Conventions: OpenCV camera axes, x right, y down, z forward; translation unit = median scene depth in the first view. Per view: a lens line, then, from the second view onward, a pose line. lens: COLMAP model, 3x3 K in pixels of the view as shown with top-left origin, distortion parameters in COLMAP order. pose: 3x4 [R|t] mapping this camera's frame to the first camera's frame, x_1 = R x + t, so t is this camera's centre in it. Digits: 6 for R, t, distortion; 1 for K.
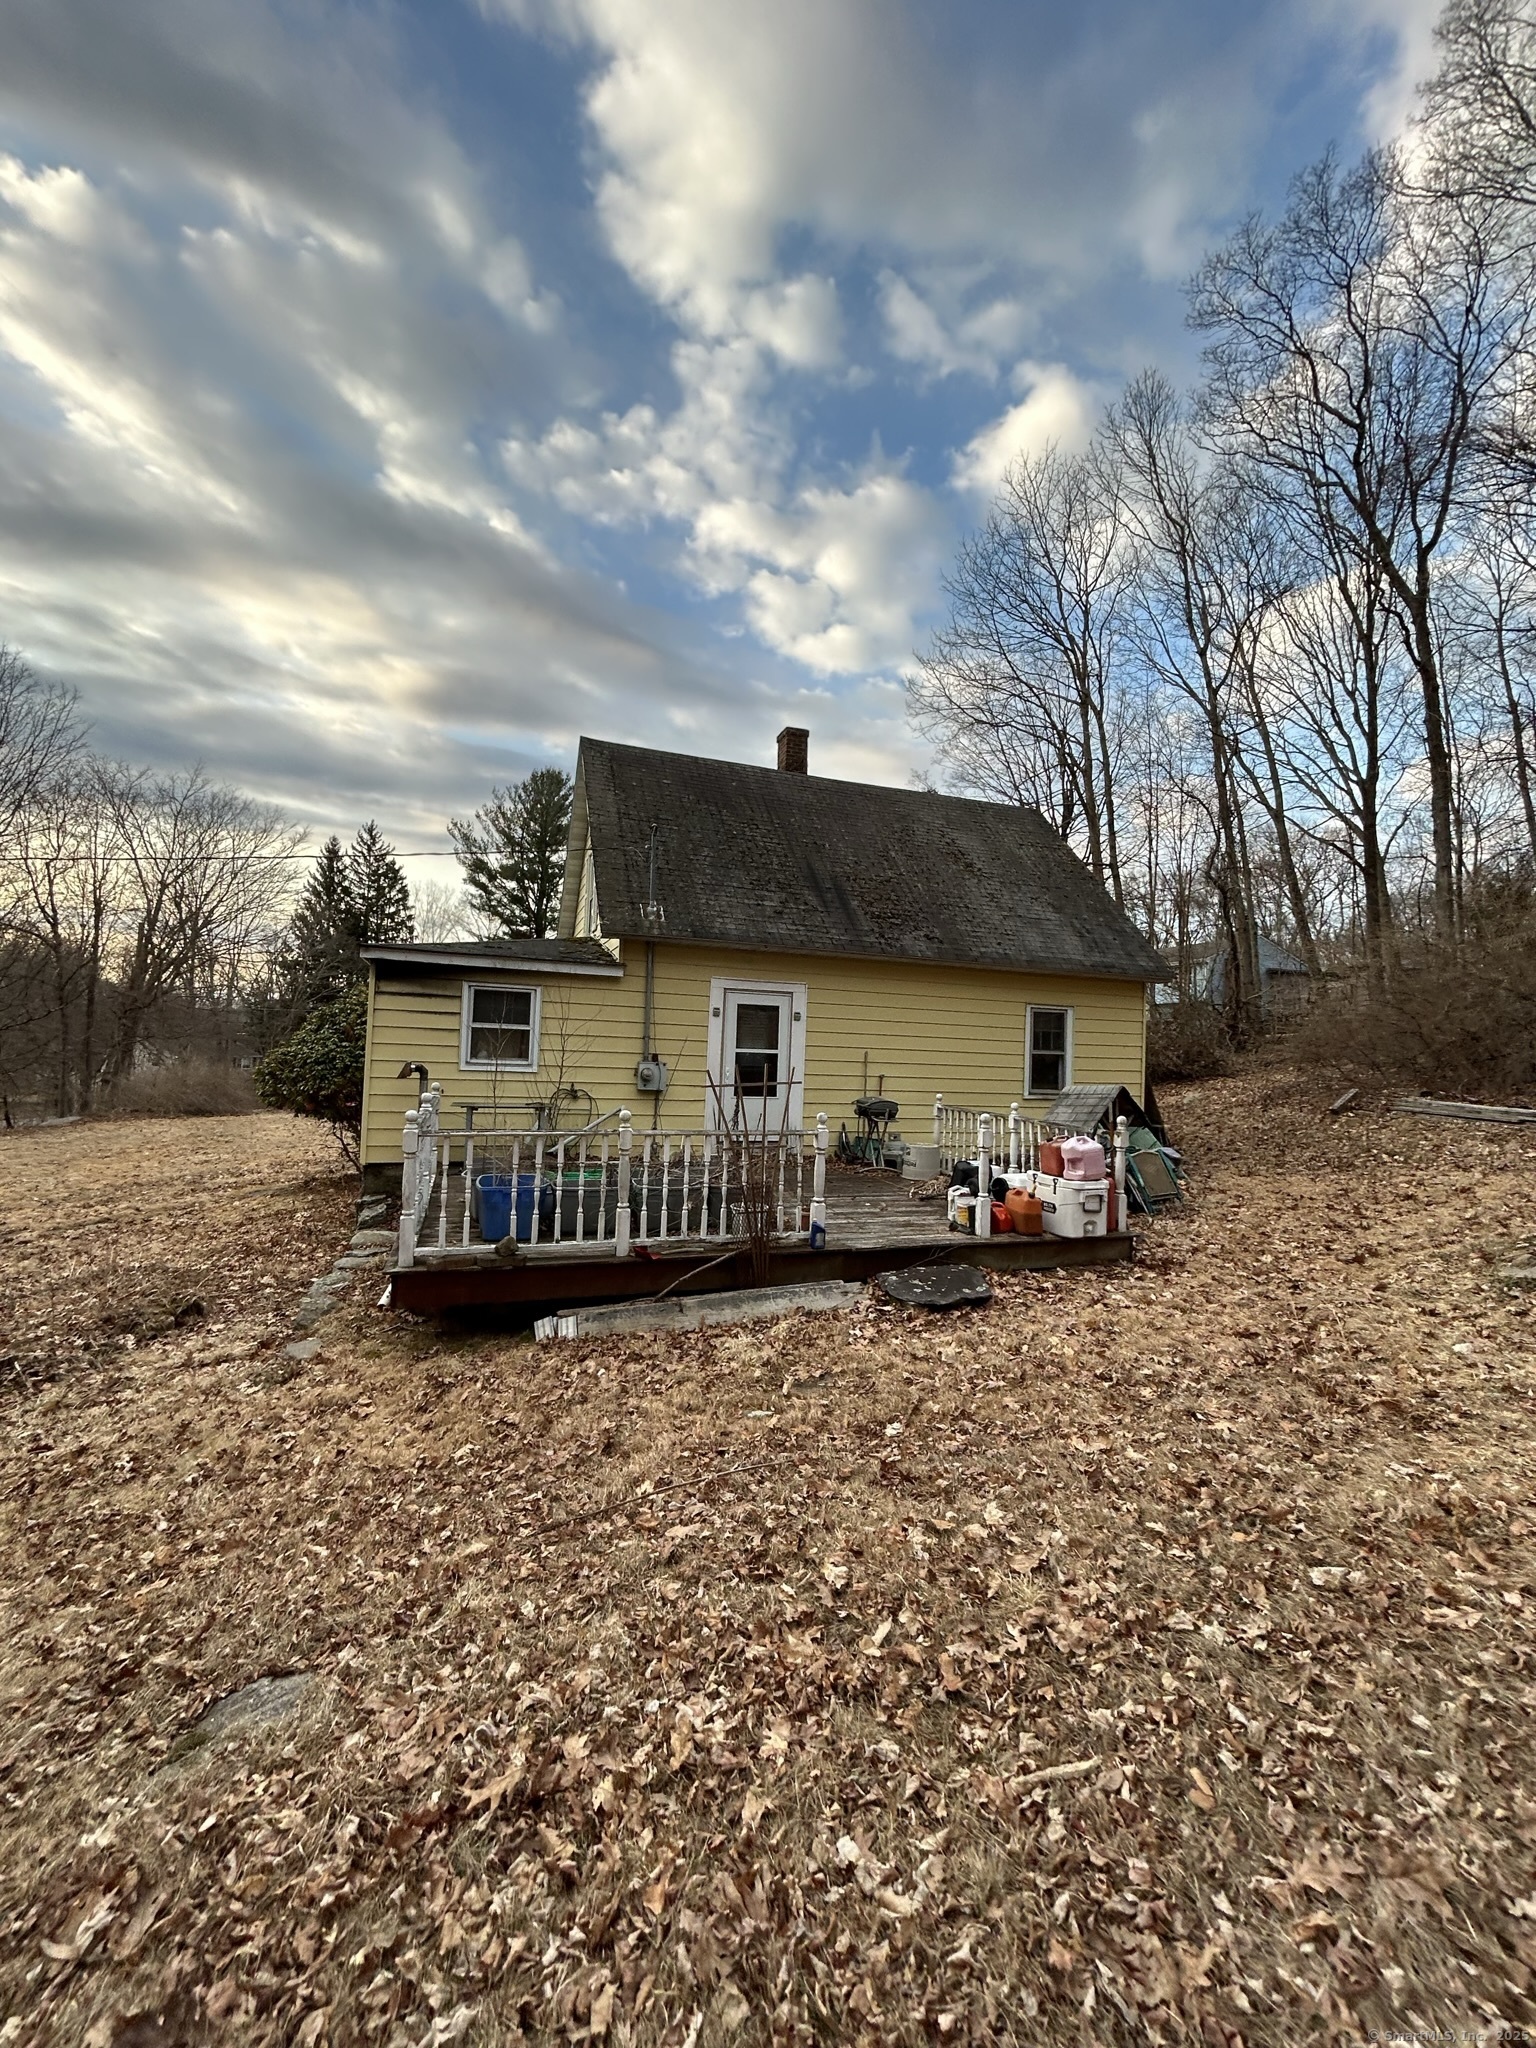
lens RADIAL K [[824.2, 0, 771.3], [0, 824.2, 1028.5], [0, 0, 1]] dist [0.000007, 0.000814]
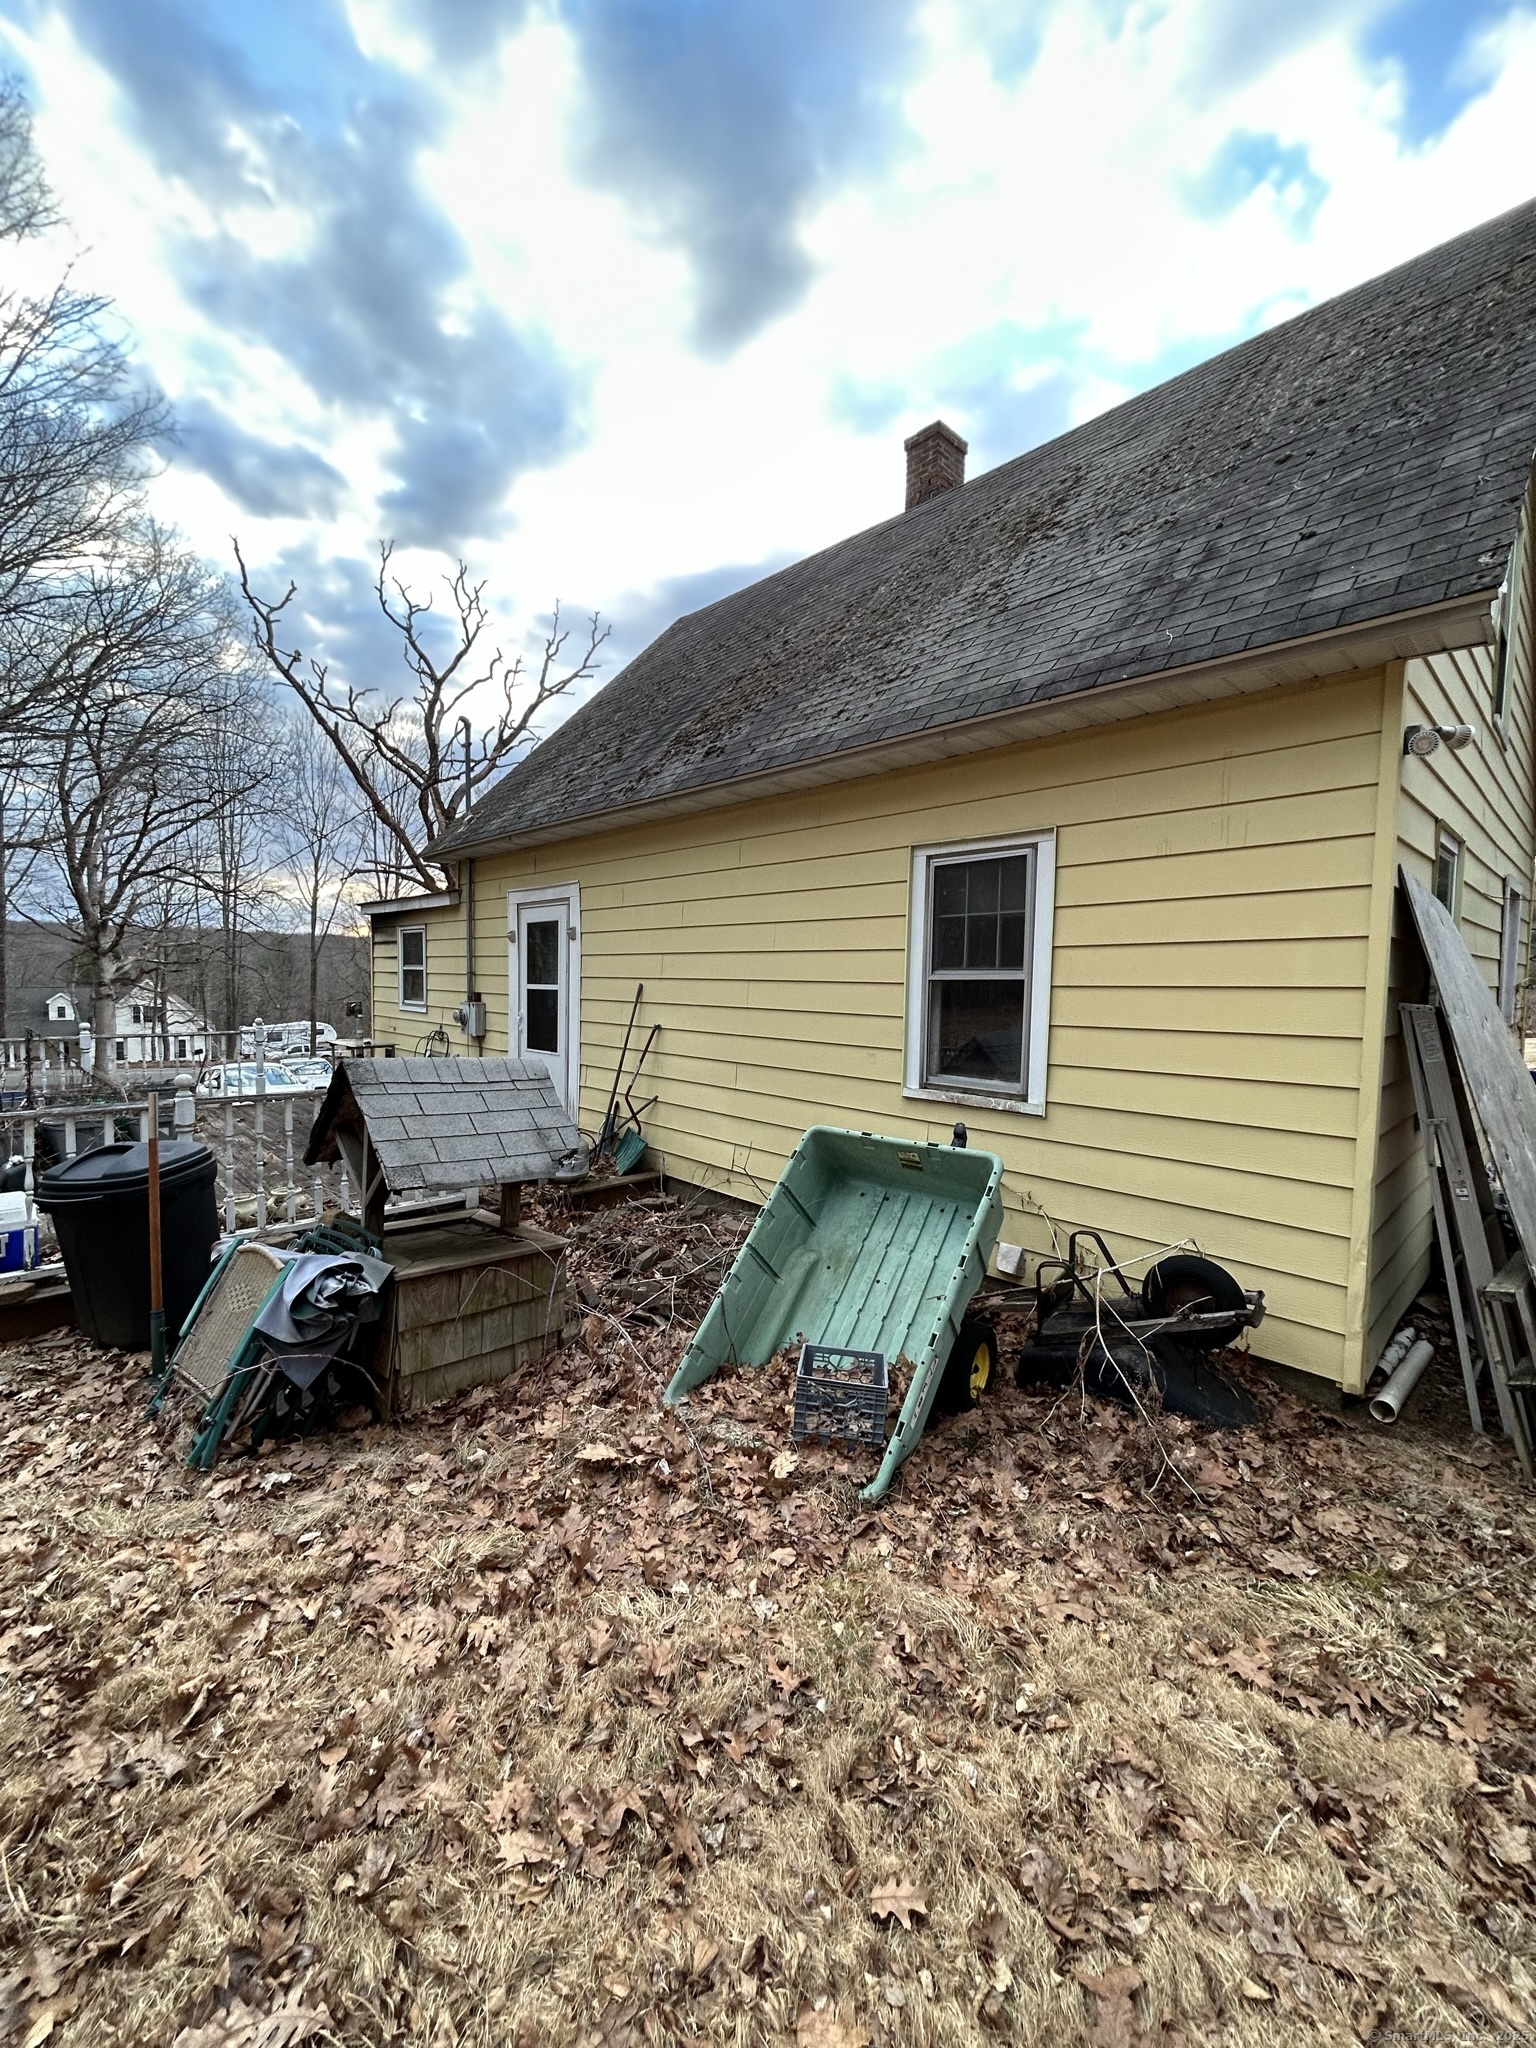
lens RADIAL K [[824.2, 0, 772.6], [0, 824.2, 1022.9], [0, 0, 1]] dist [0.000007, 0.000814]
pose [[0.415866, 0.025389, -0.909072, 0.631719], [0.048799, 0.997547, 0.050184, 0.028385], [0.908116, -0.065232, 0.413607, 0.776536]]
